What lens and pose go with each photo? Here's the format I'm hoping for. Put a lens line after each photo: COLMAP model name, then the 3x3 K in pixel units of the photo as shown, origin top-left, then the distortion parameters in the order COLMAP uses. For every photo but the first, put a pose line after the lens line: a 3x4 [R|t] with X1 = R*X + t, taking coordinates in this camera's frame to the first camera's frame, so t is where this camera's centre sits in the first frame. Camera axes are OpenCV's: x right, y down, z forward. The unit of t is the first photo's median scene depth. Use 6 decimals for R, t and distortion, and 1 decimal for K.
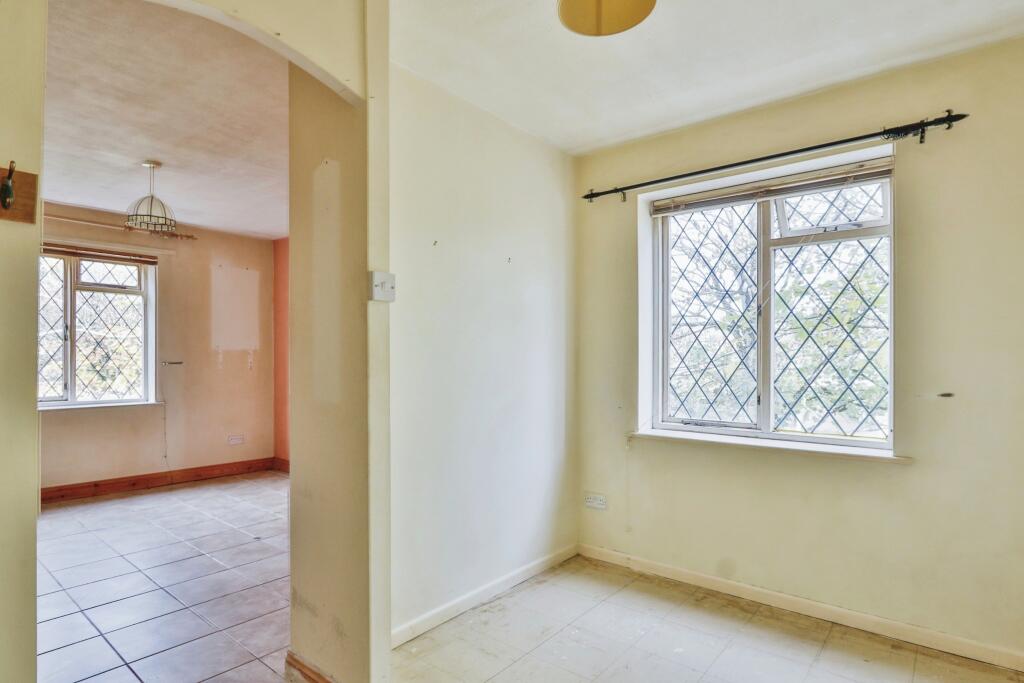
lens RADIAL K [[545.2, 0, 512.0], [0, 545.2, 360.3], [0, 0, 1]] dist [-0.002319, 0.000113]
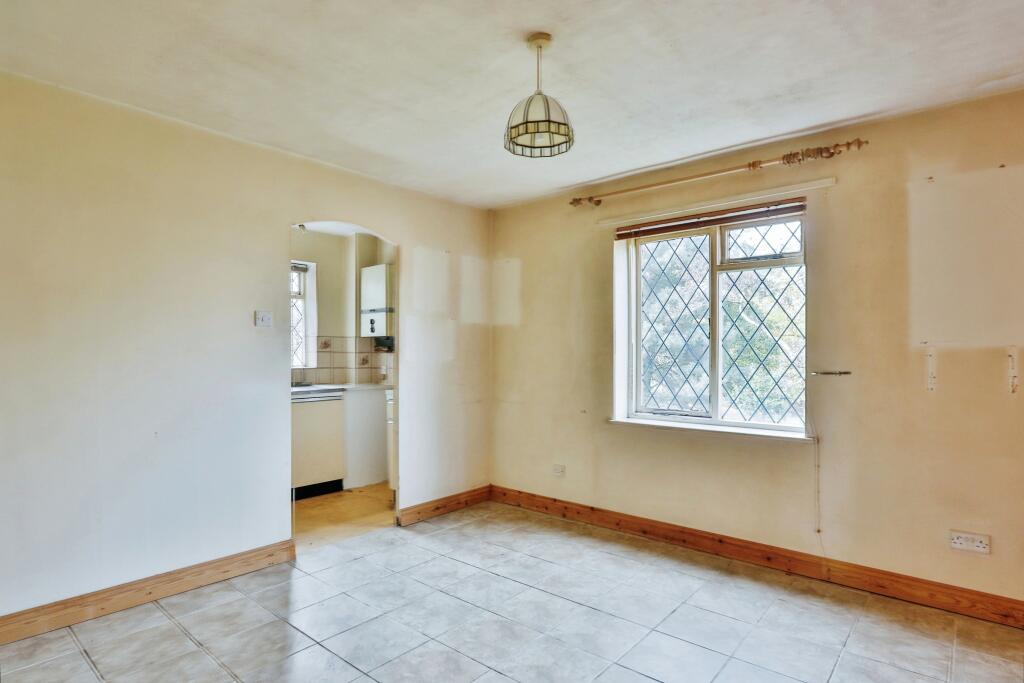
lens RADIAL K [[545.2, 0, 512.0], [0, 545.2, 360.3], [0, 0, 1]] dist [-0.002319, 0.000113]
pose [[0.001544, 0.009528, -0.999953, -0.050798], [-0.010183, 0.999903, 0.009512, -0.010672], [0.999947, 0.010168, 0.001641, 0.683808]]
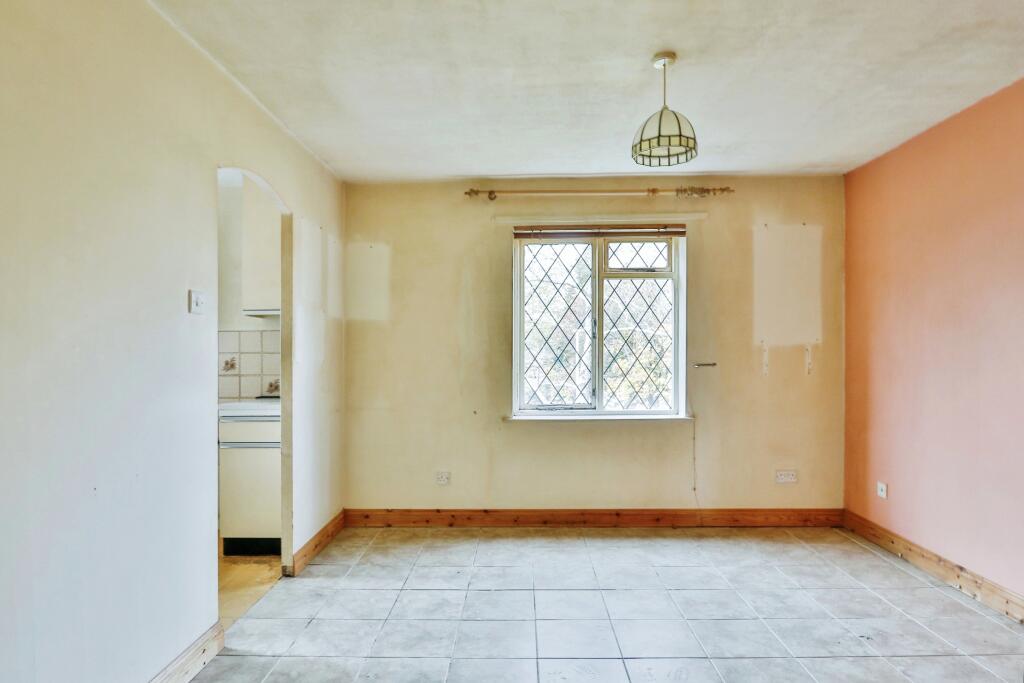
lens RADIAL K [[587.2, 0, 519.9], [0, 587.2, 376.3], [0, 0, 1]] dist [-0.006615, 0.000023]
pose [[0.635395, 0.020588, -0.771913, -0.172300], [0.004384, 0.999532, 0.030267, -0.005355], [0.772175, -0.022615, 0.635007, 0.306883]]
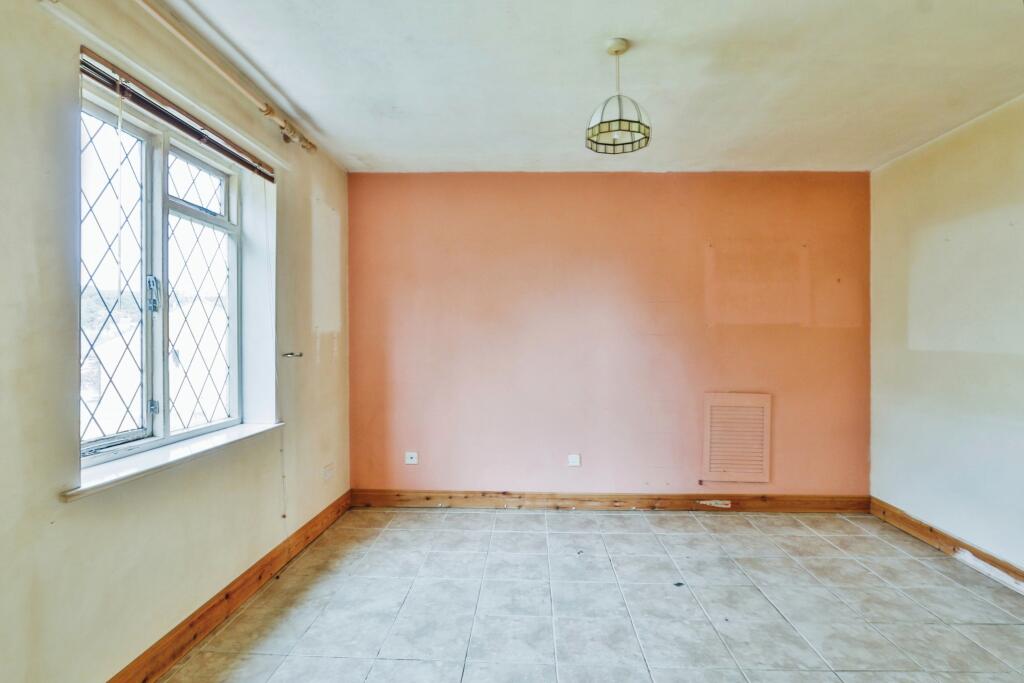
lens RADIAL K [[531.9, 0, 517.8], [0, 531.9, 339.4], [0, 0, 1]] dist [-0.014045, 0.001331]
pose [[0.784571, 0.000173, 0.620039, -0.813404], [0.003209, 0.999985, -0.004340, -0.008202], [-0.620030, 0.005394, 0.784559, 0.414369]]
